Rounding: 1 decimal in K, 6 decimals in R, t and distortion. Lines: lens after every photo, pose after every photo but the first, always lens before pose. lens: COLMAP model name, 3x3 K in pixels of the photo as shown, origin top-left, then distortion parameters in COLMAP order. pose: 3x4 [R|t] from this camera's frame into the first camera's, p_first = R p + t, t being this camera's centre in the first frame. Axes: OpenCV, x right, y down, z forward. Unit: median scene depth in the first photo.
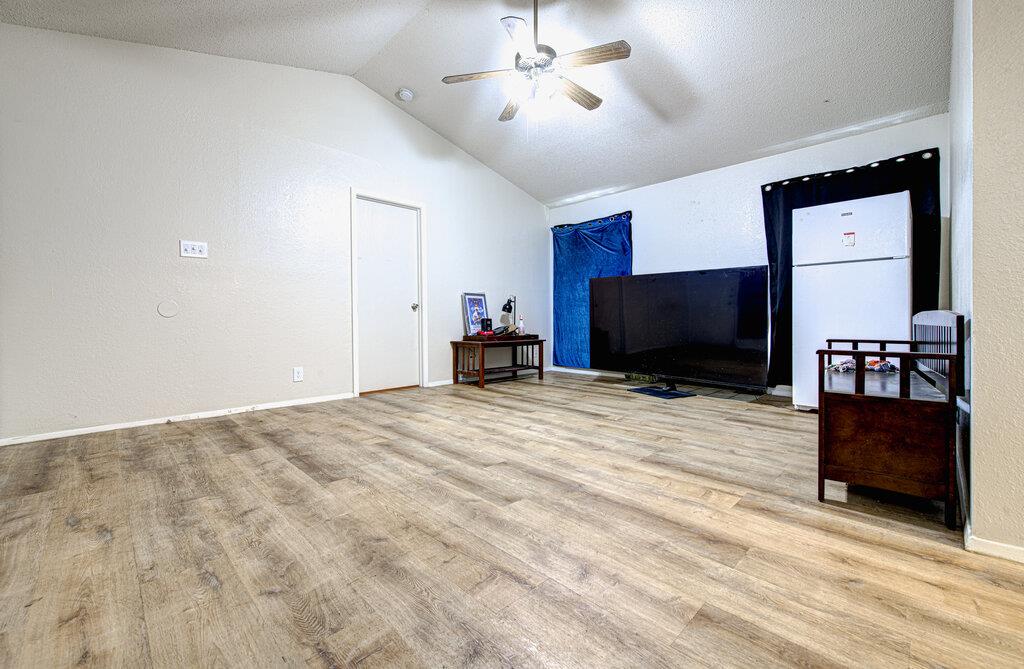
lens RADIAL K [[421.9, 0, 500.8], [0, 421.9, 317.0], [0, 0, 1]] dist [0.002618, -0.000591]
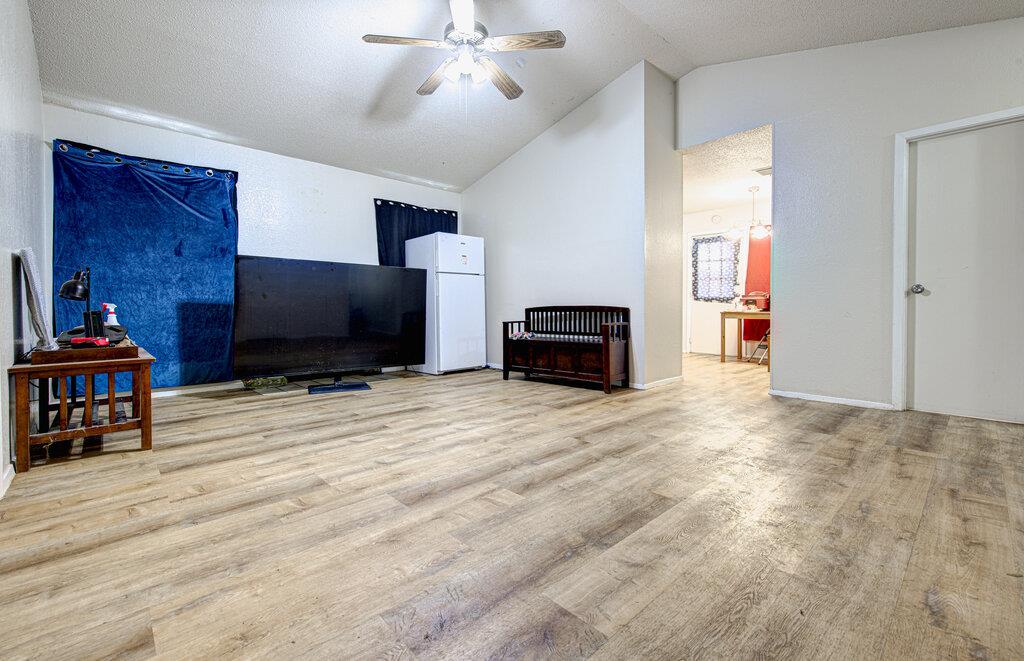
lens RADIAL K [[463.7, 0, 469.0], [0, 463.7, 312.5], [0, 0, 1]] dist [0.003716, 0.000875]
pose [[0.025406, -0.008500, 0.999641, -1.224024], [-0.001266, 0.999963, 0.008535, -0.000422], [-0.999676, -0.001482, 0.025394, 1.242786]]
